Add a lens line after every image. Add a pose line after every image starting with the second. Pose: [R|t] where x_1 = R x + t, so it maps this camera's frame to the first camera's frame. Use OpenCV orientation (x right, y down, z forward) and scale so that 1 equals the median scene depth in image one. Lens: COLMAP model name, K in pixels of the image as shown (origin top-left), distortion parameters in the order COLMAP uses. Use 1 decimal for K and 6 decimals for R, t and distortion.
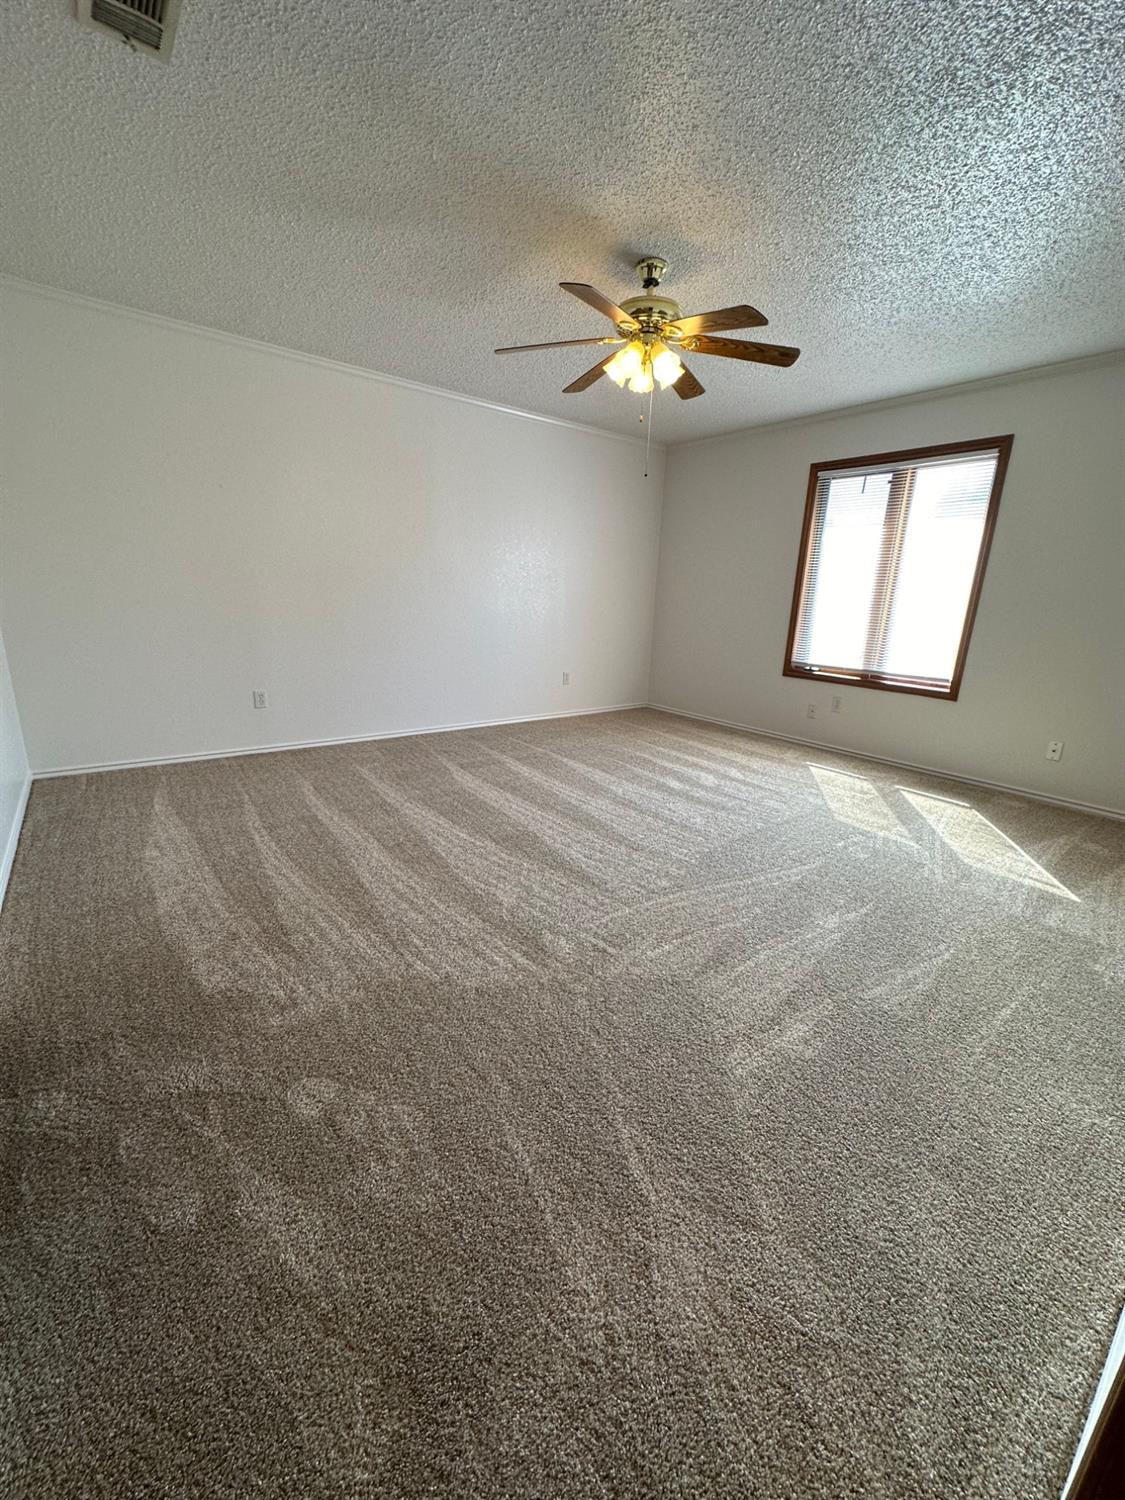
lens RADIAL K [[599.1, 0, 562.5], [0, 599.1, 750.0], [0, 0, 1]] dist [-0.001671, 0.000321]
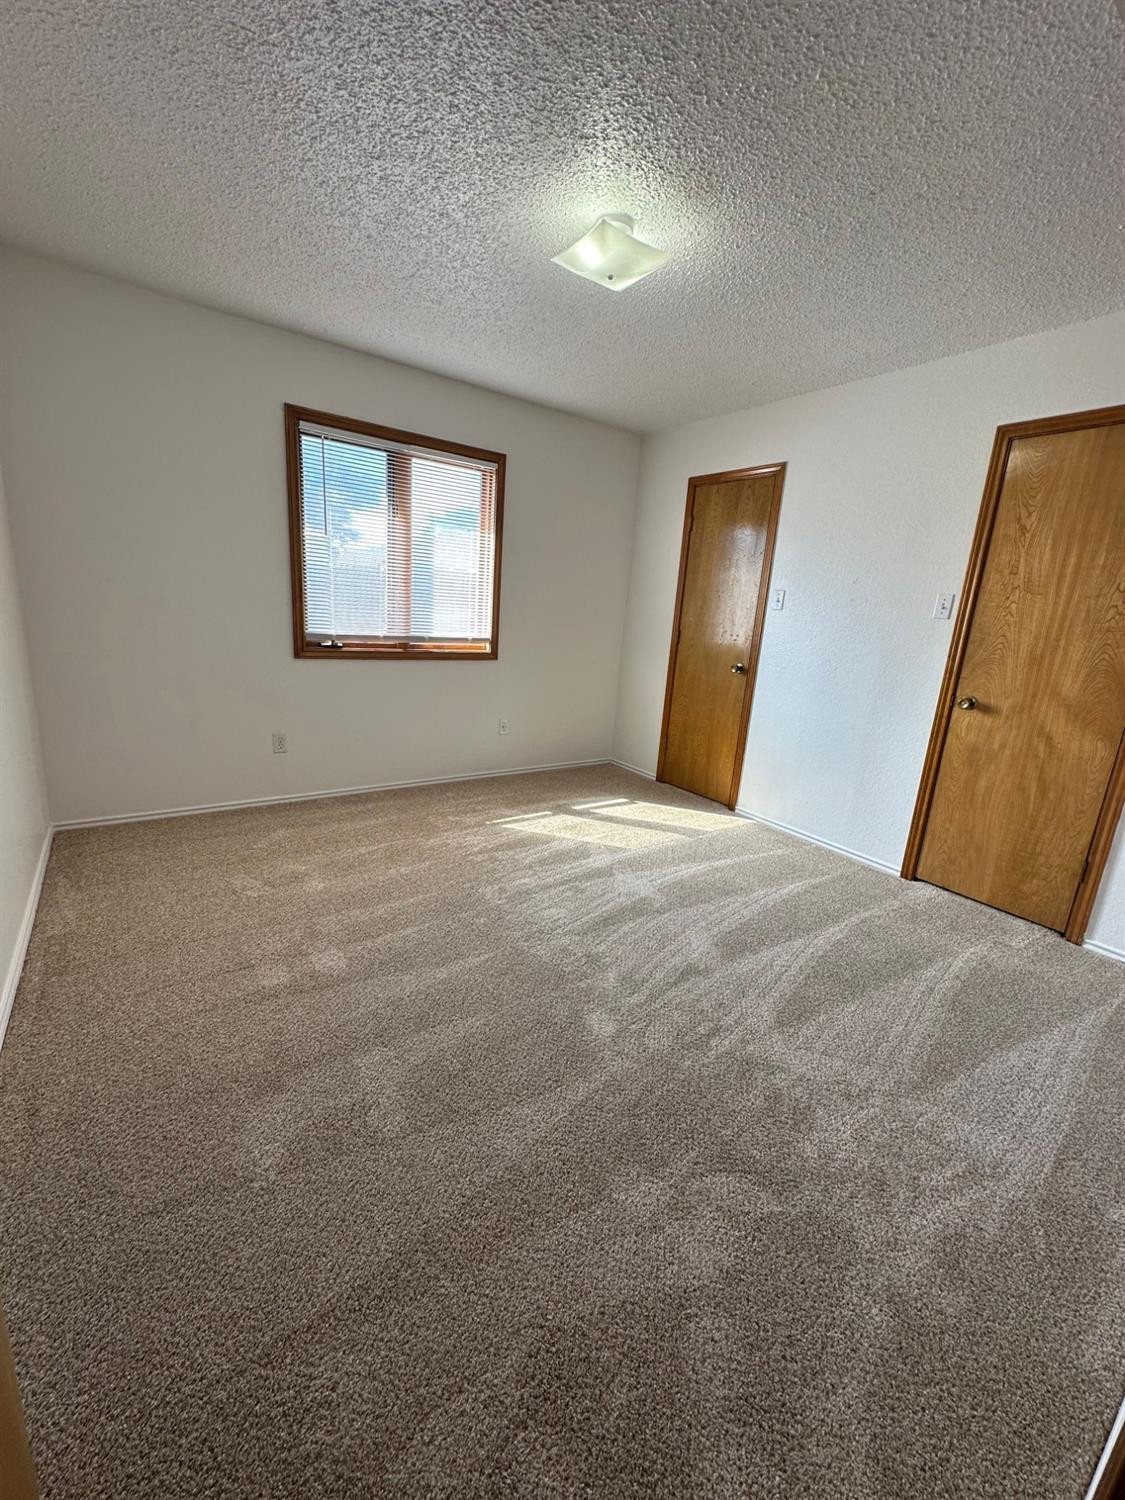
lens RADIAL K [[599.1, 0, 562.5], [0, 599.1, 750.0], [0, 0, 1]] dist [-0.001671, 0.000321]
pose [[0.047377, -0.263650, 0.963454, -0.364726], [0.200769, 0.947367, 0.249375, -0.275158], [-0.978492, 0.181617, 0.097816, 0.877519]]
